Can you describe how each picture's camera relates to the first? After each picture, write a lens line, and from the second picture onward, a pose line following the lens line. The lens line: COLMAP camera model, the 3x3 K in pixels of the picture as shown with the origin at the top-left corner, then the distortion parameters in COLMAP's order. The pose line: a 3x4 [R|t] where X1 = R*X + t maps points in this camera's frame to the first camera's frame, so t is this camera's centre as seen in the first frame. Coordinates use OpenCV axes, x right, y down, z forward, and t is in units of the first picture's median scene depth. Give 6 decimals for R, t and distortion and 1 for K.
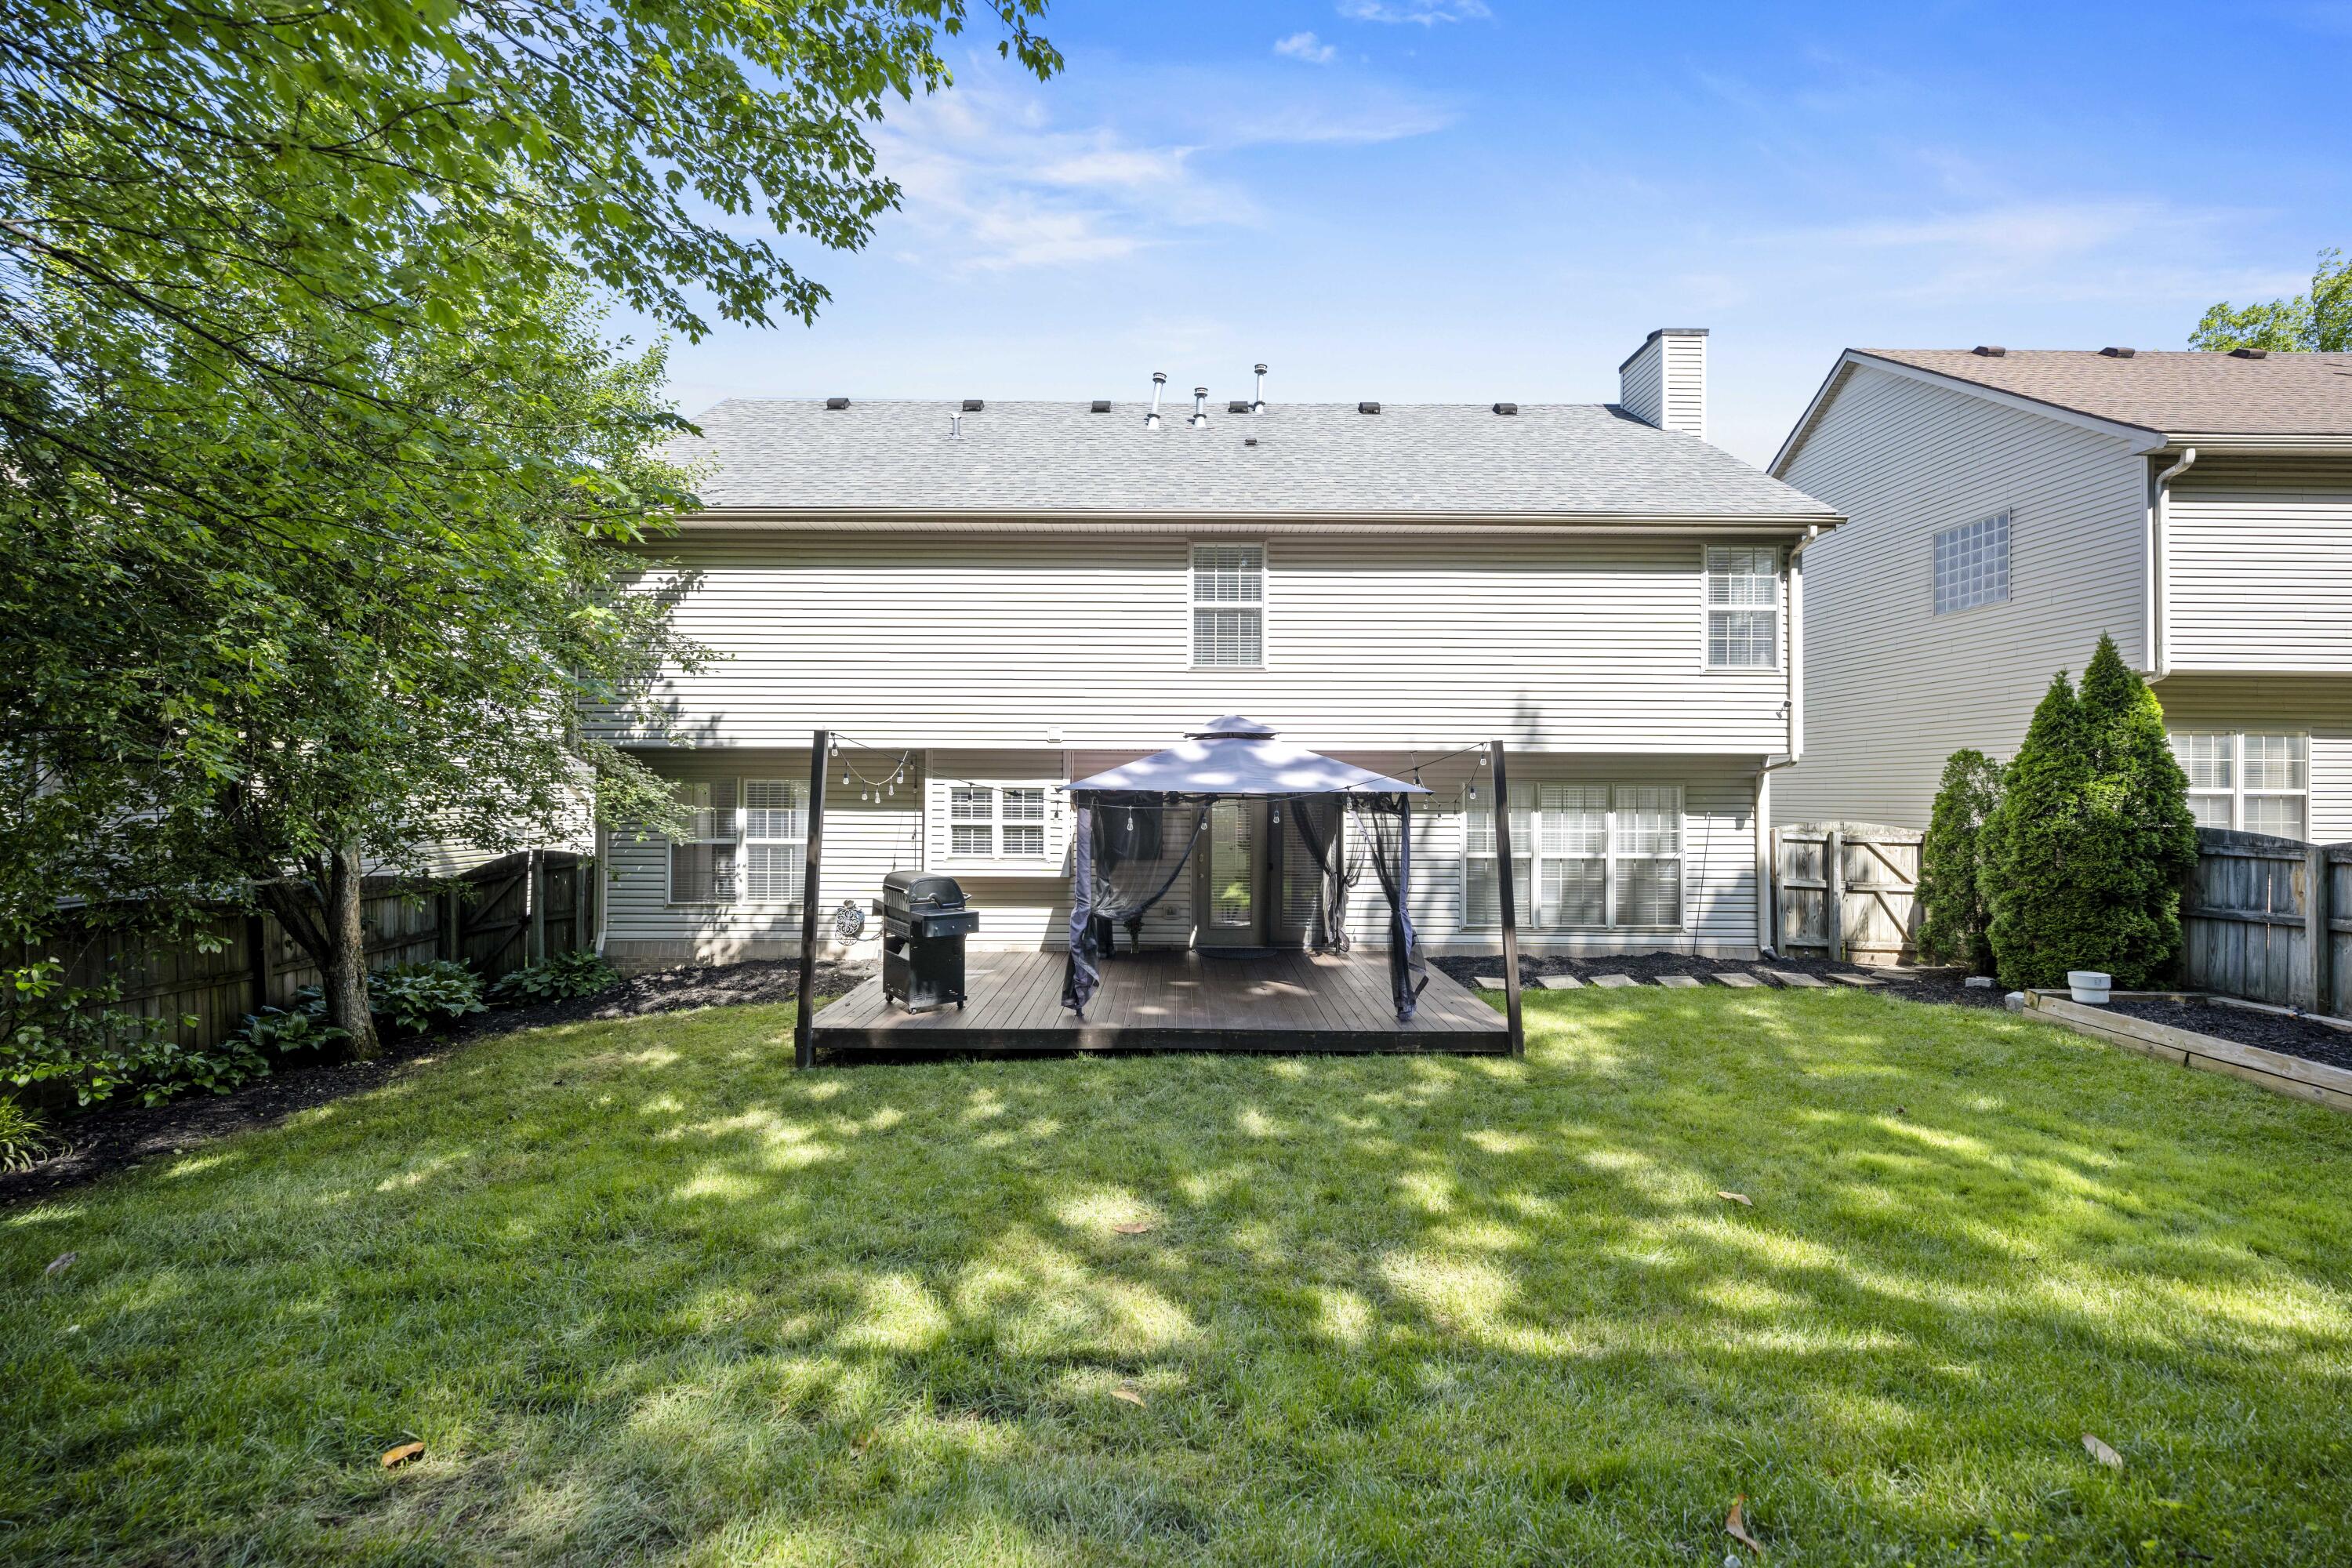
lens RADIAL K [[946.6, 0, 1184.6], [0, 946.6, 782.0], [0, 0, 1]] dist [0.001231, 0.000264]
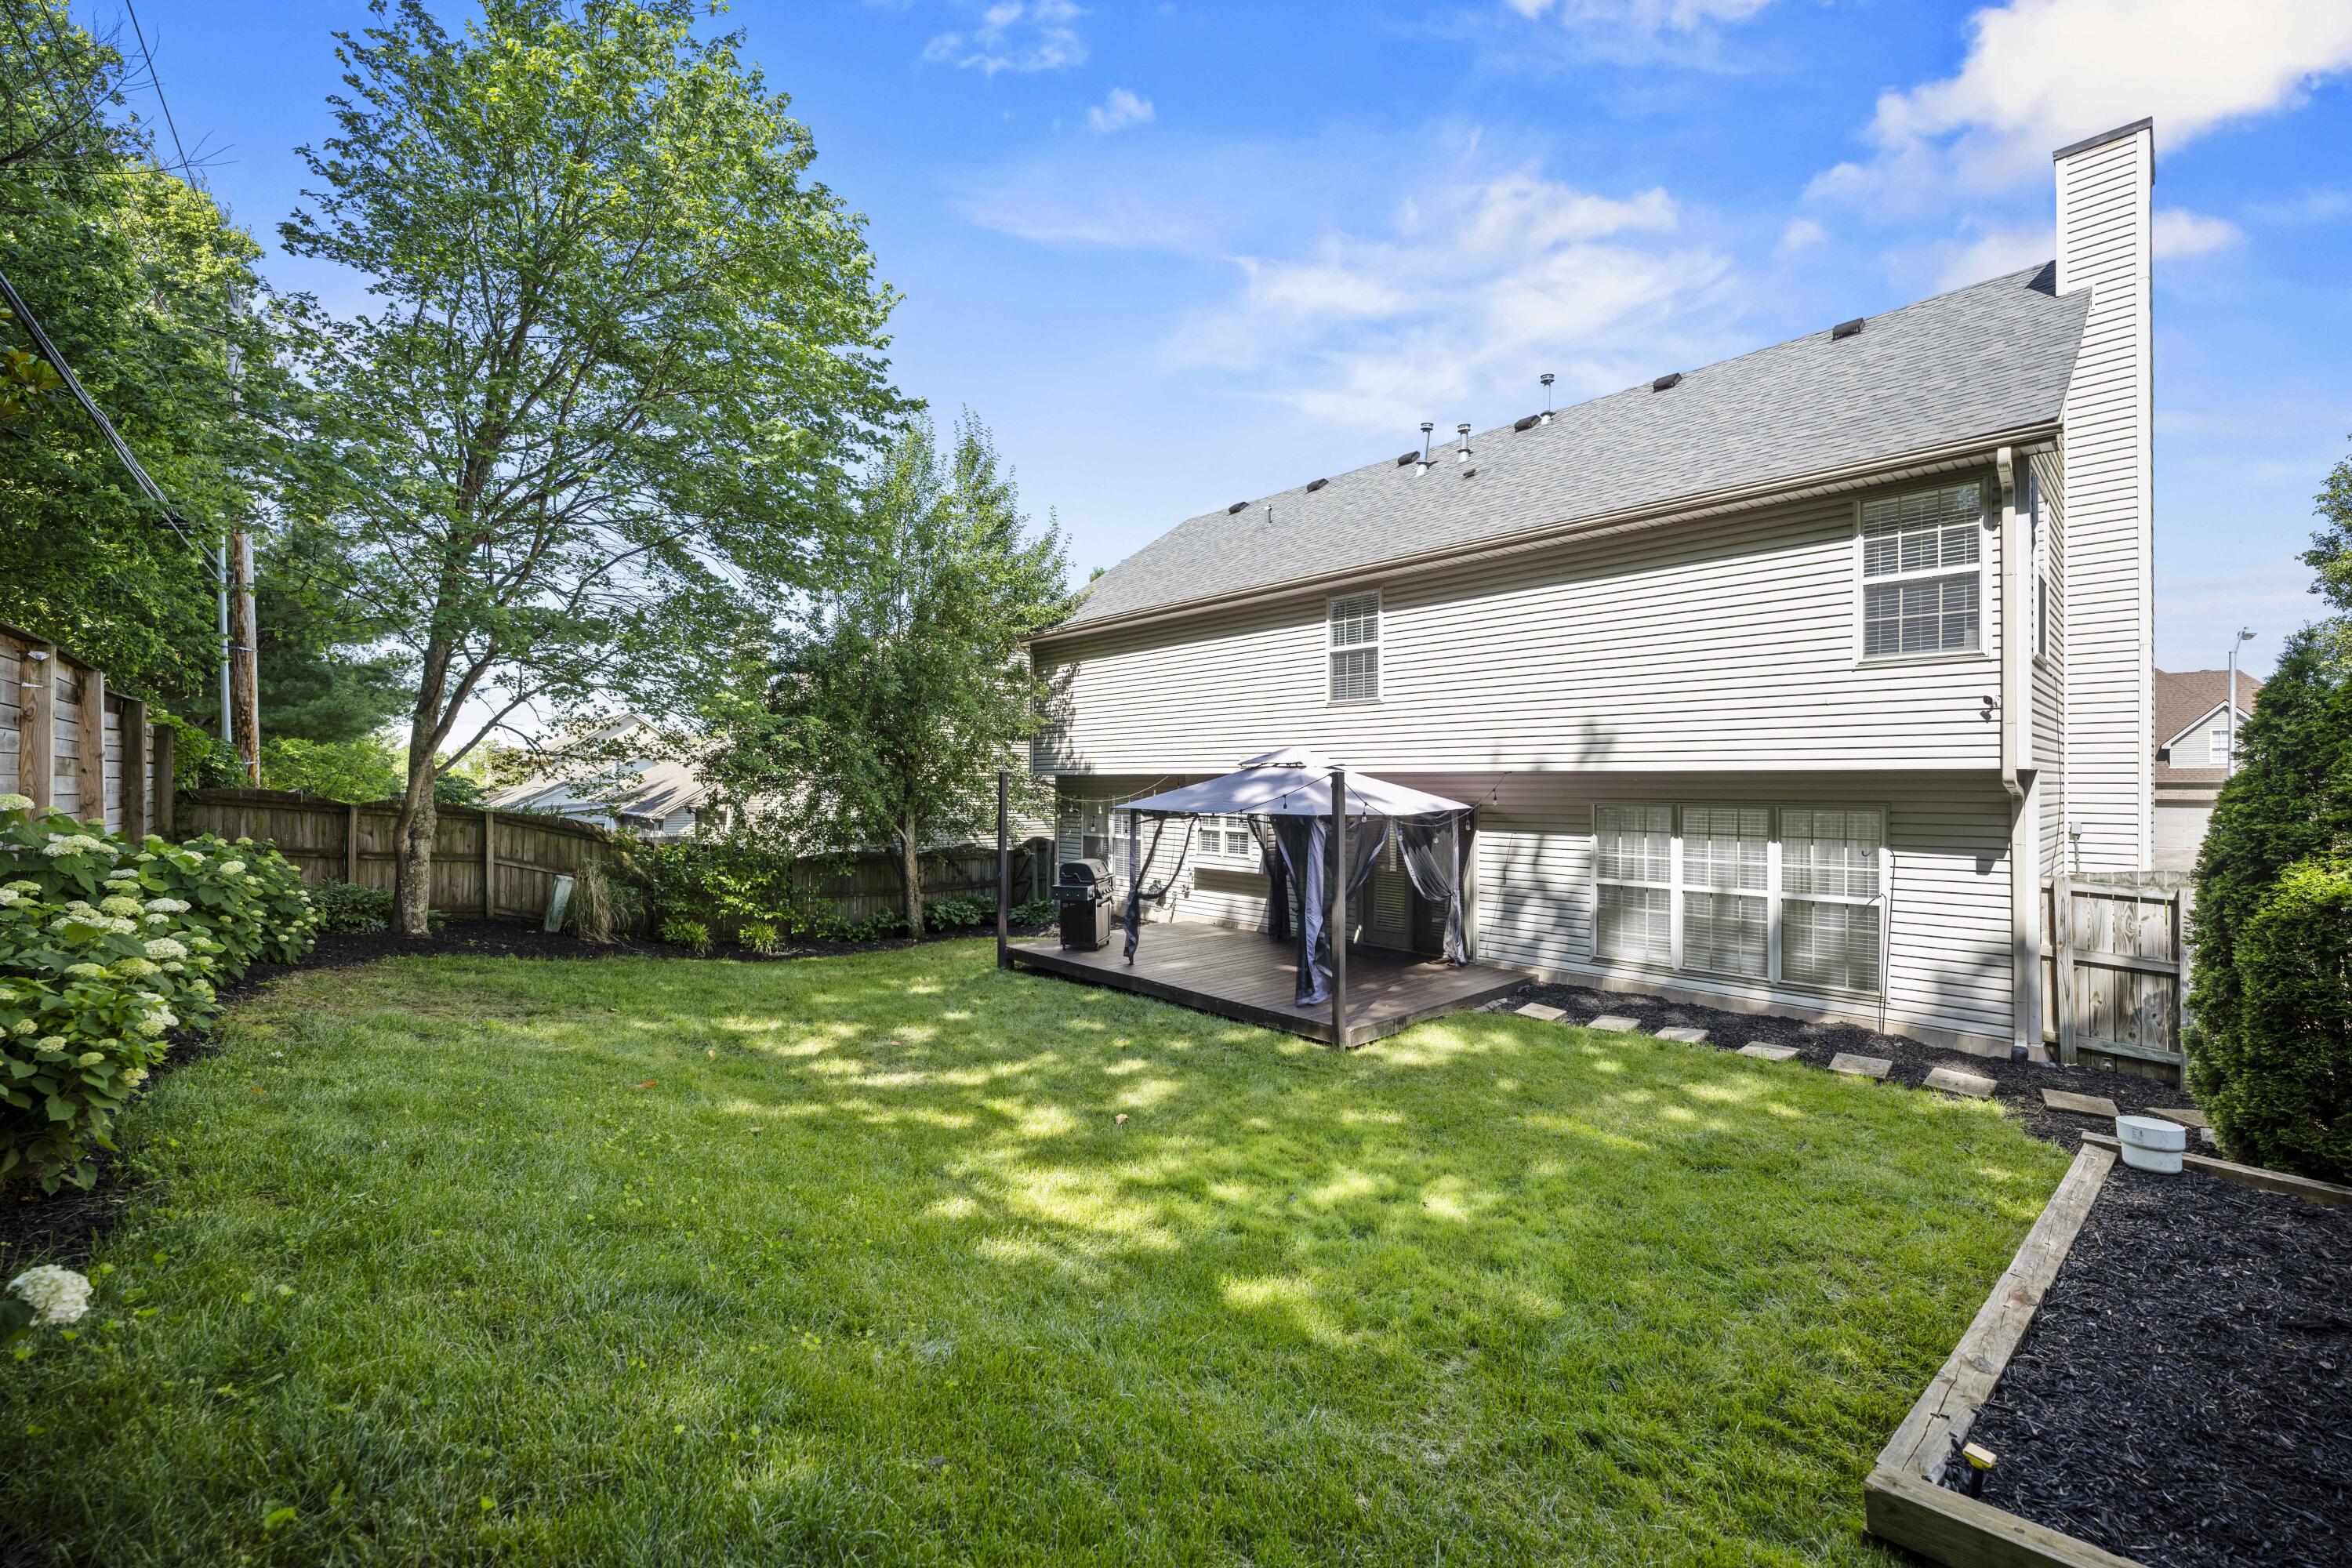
lens RADIAL K [[946.6, 0, 1184.6], [0, 946.6, 782.0], [0, 0, 1]] dist [0.001231, 0.000264]
pose [[0.677123, -0.004233, -0.735858, 0.746993], [-0.005529, 0.999926, -0.010839, -0.008752], [0.735850, 0.011408, 0.677049, 0.067202]]
